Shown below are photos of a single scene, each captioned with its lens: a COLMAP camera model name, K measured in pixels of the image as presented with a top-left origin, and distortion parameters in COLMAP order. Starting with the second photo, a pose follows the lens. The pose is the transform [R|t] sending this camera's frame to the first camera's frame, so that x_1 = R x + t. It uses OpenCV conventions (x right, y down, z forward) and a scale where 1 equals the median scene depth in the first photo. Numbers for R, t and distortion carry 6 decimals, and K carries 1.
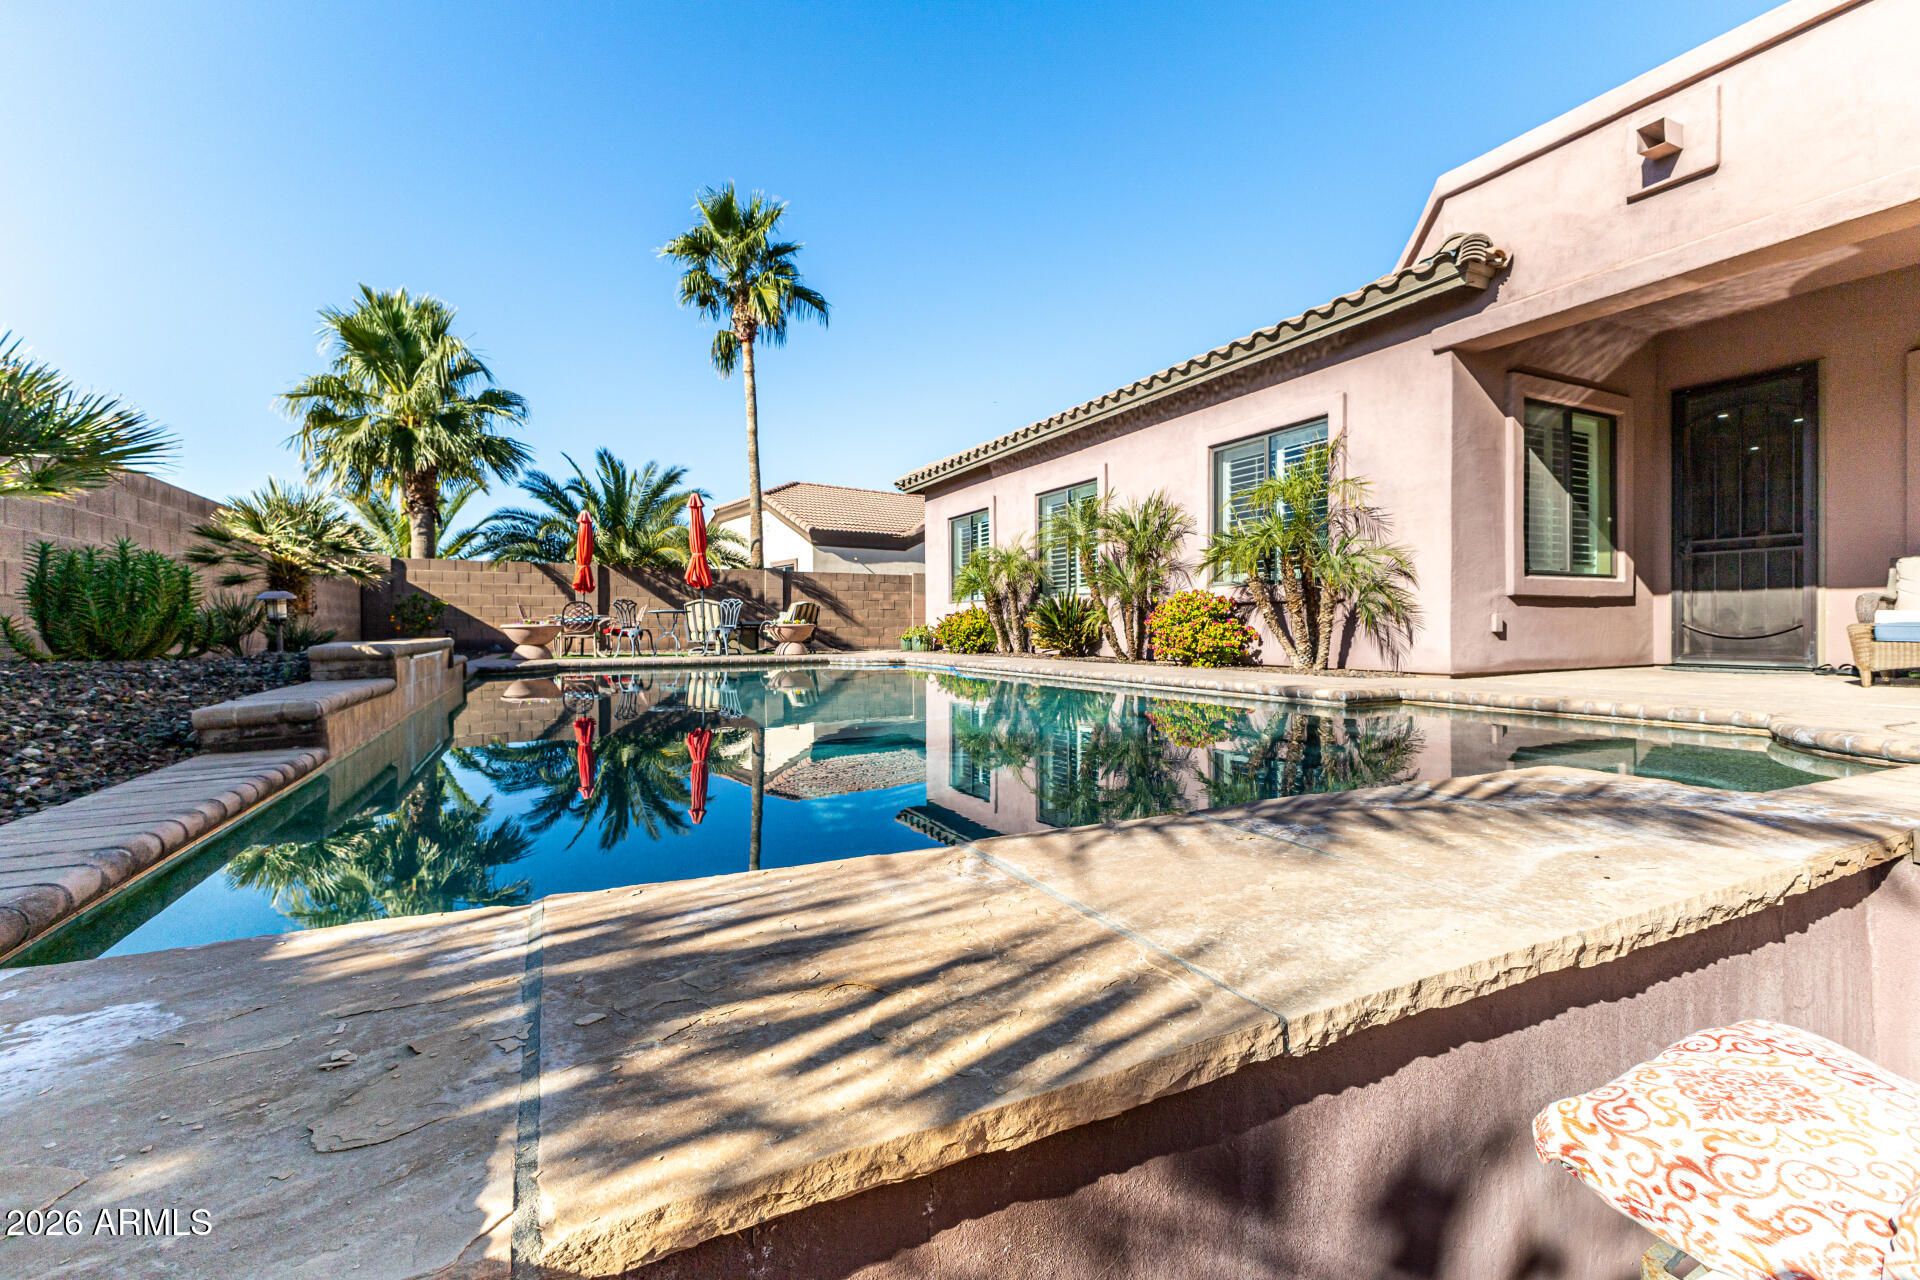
lens RADIAL K [[824.9, 0, 961.8], [0, 824.9, 625.8], [0, 0, 1]] dist [0.004898, -0.001951]
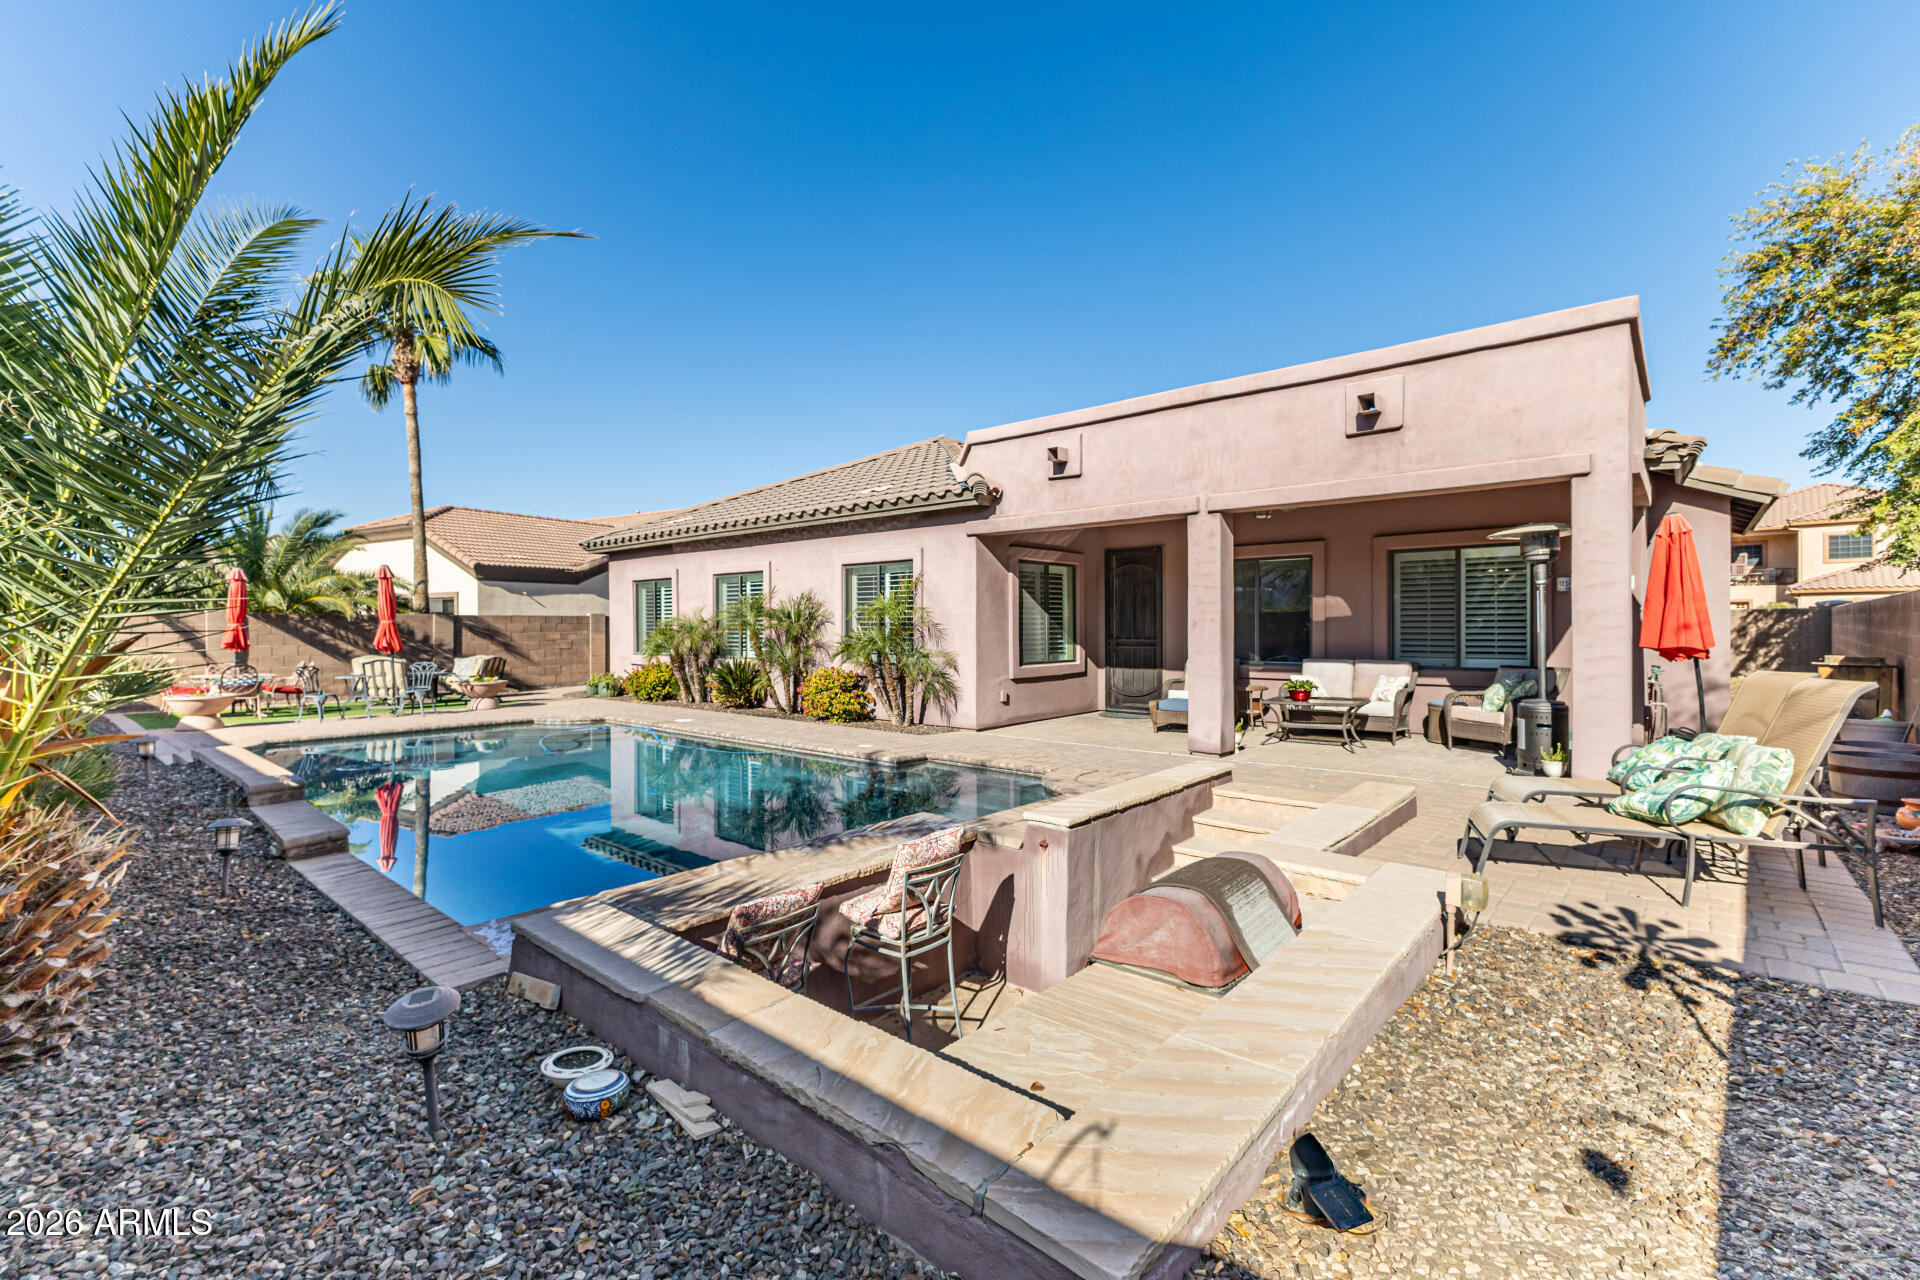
lens RADIAL K [[824.9, 0, 958.1], [0, 824.9, 626.2], [0, 0, 1]] dist [0.004898, -0.001951]
pose [[0.925726, -0.002268, 0.378189, -0.050216], [0.002205, 0.999997, 0.000600, -0.103939], [-0.378189, 0.000279, 0.925728, -0.367342]]
